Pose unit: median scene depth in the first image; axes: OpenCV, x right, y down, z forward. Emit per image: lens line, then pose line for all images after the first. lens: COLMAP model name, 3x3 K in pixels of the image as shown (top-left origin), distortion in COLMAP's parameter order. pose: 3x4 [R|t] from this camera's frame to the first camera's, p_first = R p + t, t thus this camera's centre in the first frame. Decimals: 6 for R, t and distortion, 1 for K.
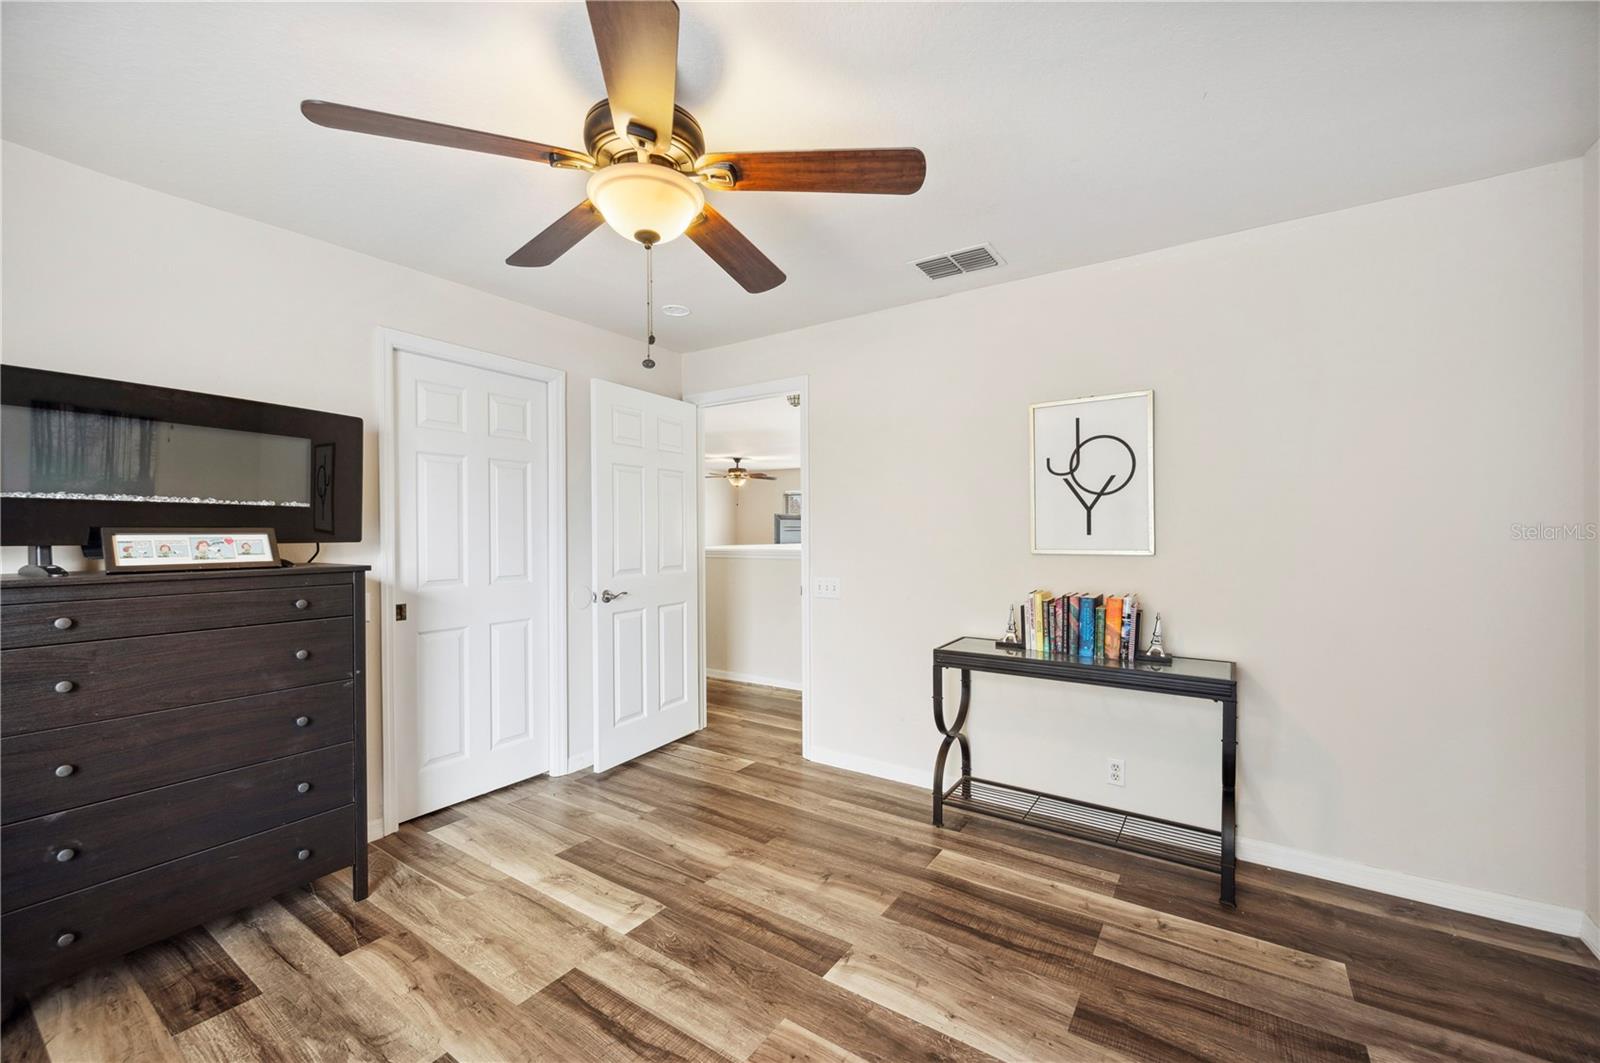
lens RADIAL K [[635.6, 0, 787.7], [0, 635.6, 527.8], [0, 0, 1]] dist [-0.001073, 0.000046]
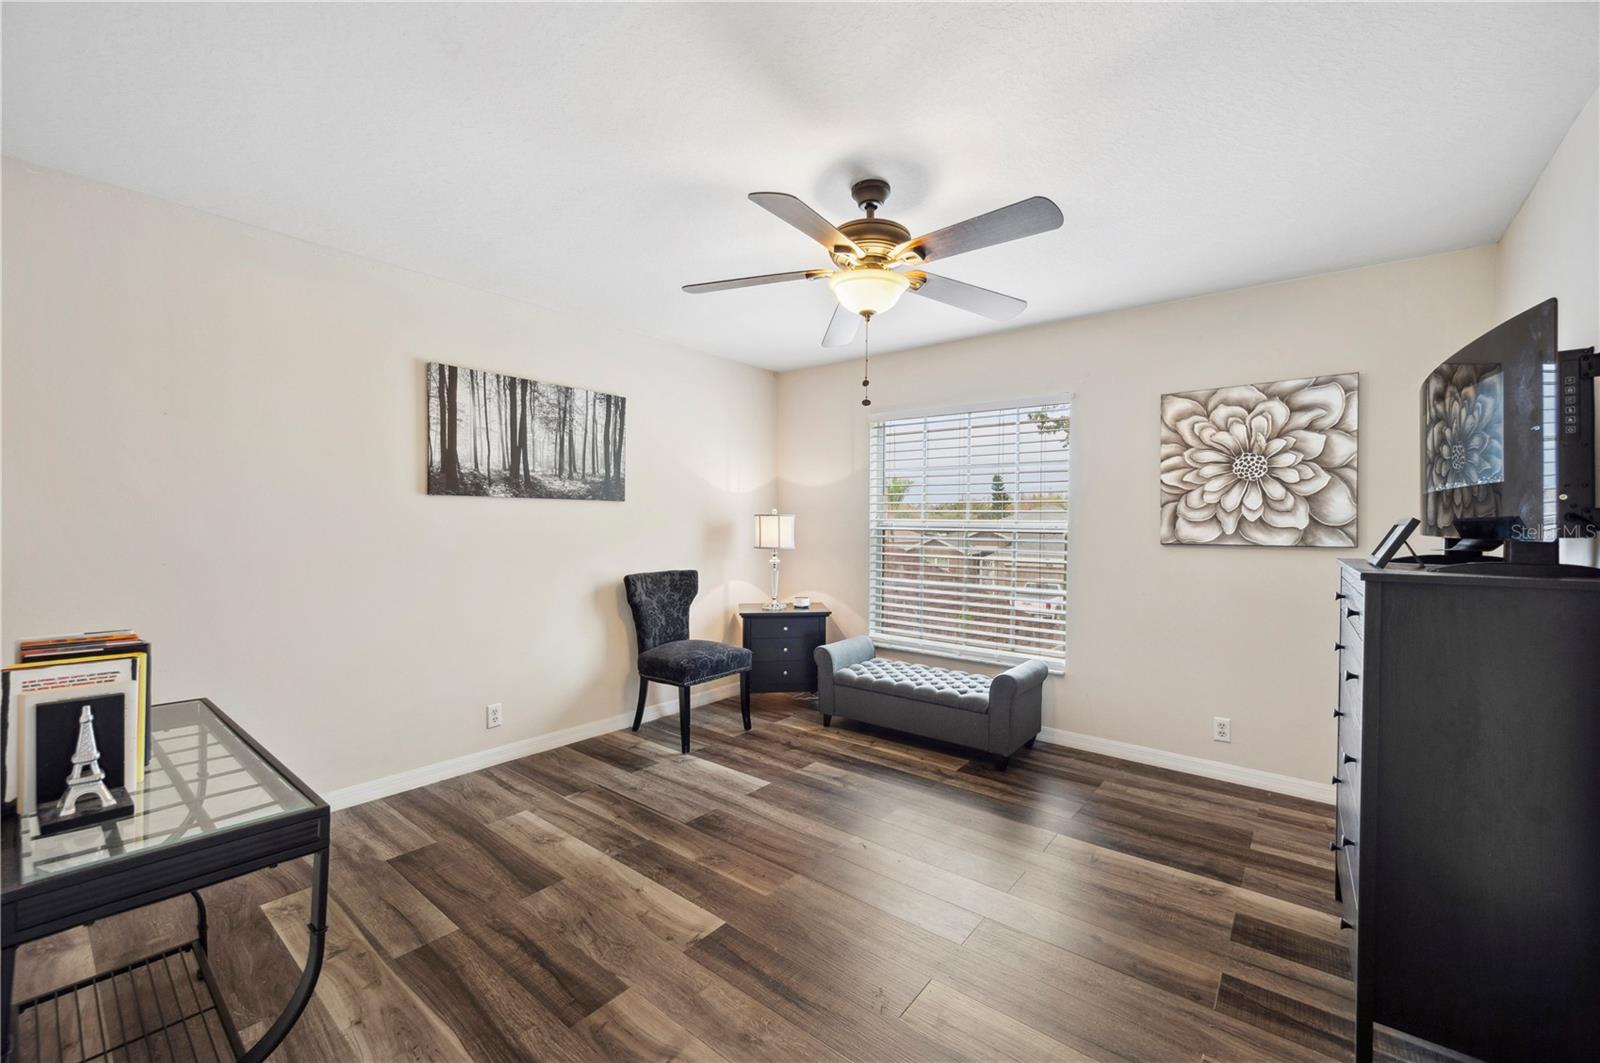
lens RADIAL K [[635.6, 0, 787.7], [0, 635.6, 527.8], [0, 0, 1]] dist [-0.001073, 0.000046]
pose [[-0.996327, -0.006323, 0.085398, -0.132207], [-0.006004, 0.999974, 0.003993, 0.012771], [-0.085421, 0.003466, -0.996339, 1.934163]]
